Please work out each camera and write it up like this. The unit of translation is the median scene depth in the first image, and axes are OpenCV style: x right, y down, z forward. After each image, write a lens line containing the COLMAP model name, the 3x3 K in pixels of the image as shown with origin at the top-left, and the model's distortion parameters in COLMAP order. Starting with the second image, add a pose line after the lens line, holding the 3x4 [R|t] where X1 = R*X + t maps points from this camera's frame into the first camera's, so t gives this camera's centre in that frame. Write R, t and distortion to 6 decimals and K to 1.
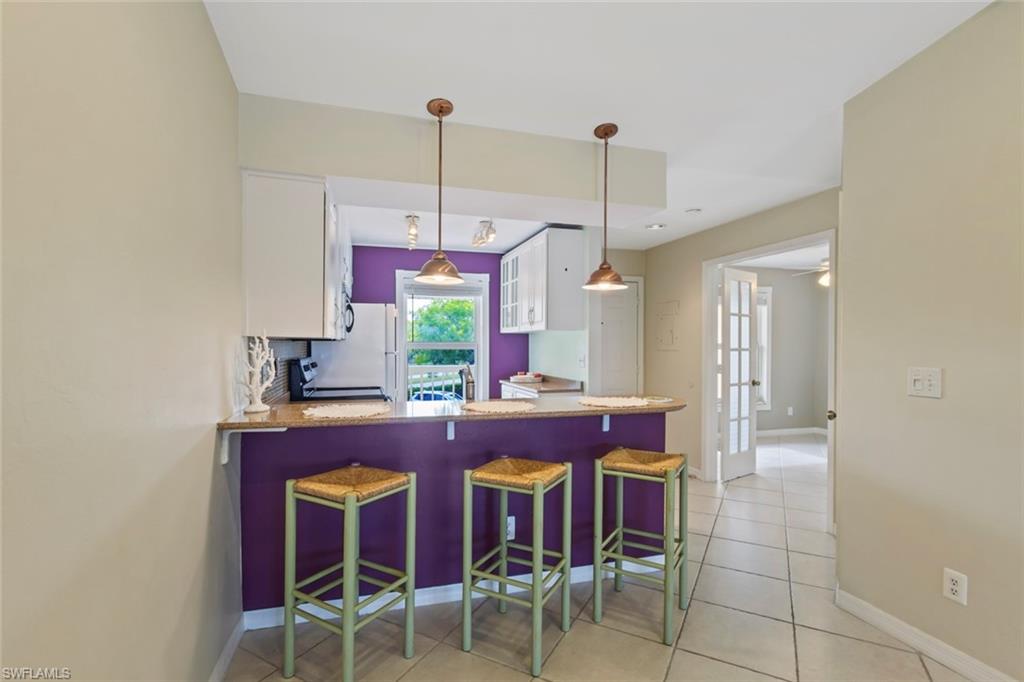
lens RADIAL K [[478.2, 0, 506.8], [0, 478.2, 342.8], [0, 0, 1]] dist [-0.005563, 0.004059]
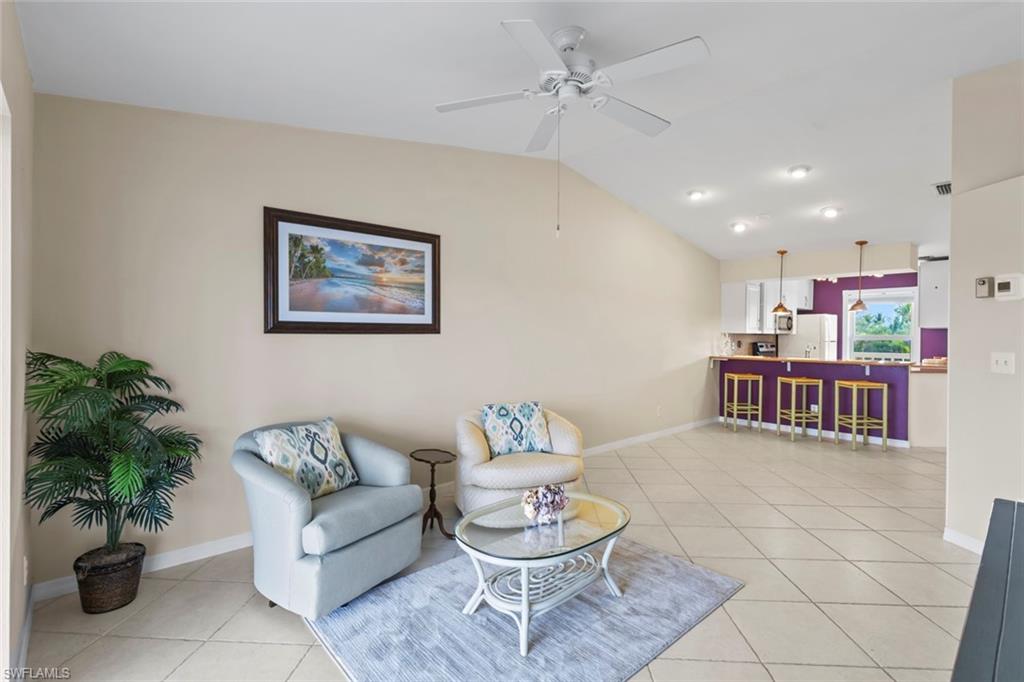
lens RADIAL K [[478.2, 0, 511.6], [0, 478.2, 337.1], [0, 0, 1]] dist [-0.005563, 0.004059]
pose [[0.439815, 0.003130, -0.898083, 1.665720], [-0.002070, 0.999995, 0.002472, 0.005883], [0.898086, 0.000772, 0.439819, -1.643491]]
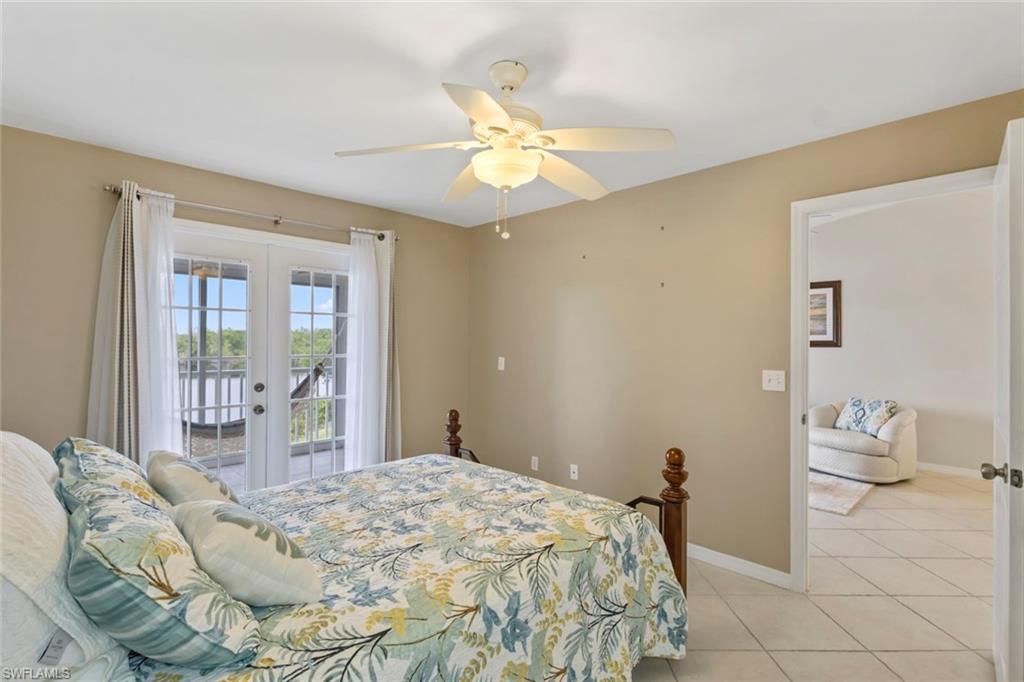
lens RADIAL K [[478.2, 0, 492.0], [0, 478.2, 343.4], [0, 0, 1]] dist [-0.005563, 0.004059]
pose [[-0.885779, -0.001485, -0.464105, 2.769412], [-0.003284, 0.999990, 0.003066, -0.022389], [0.464096, 0.004240, -0.885775, 0.189350]]
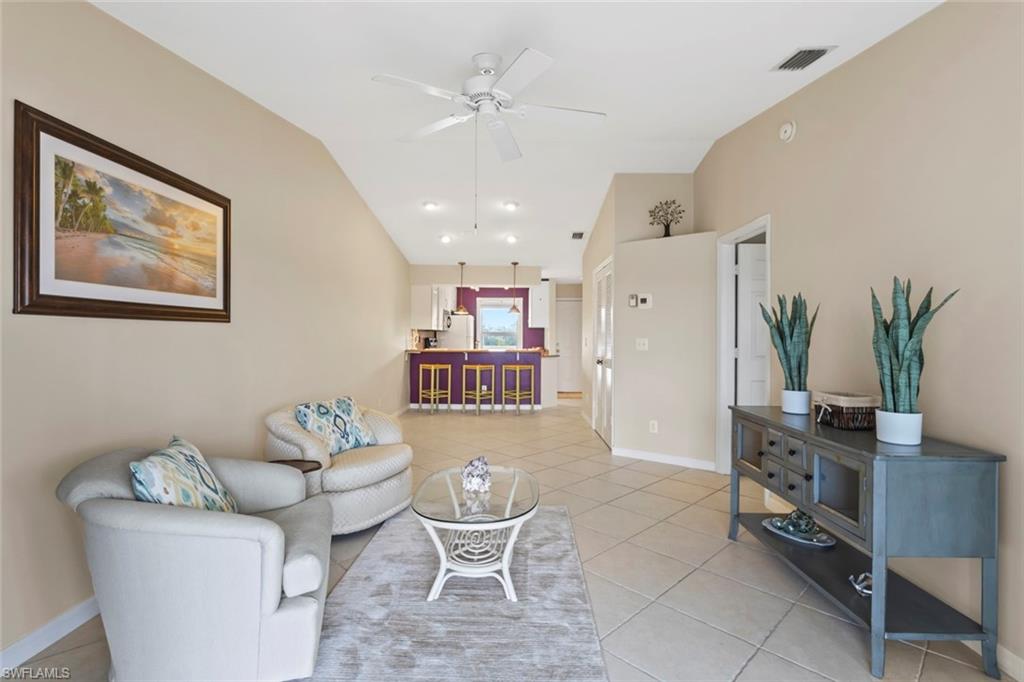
lens RADIAL K [[478.2, 0, 513.5], [0, 478.2, 333.0], [0, 0, 1]] dist [-0.005563, 0.004059]
pose [[0.957544, -0.001081, -0.288287, 1.198429], [-0.000898, 0.999977, -0.006733, 0.035702], [0.288287, 0.006706, 0.957520, -2.173441]]
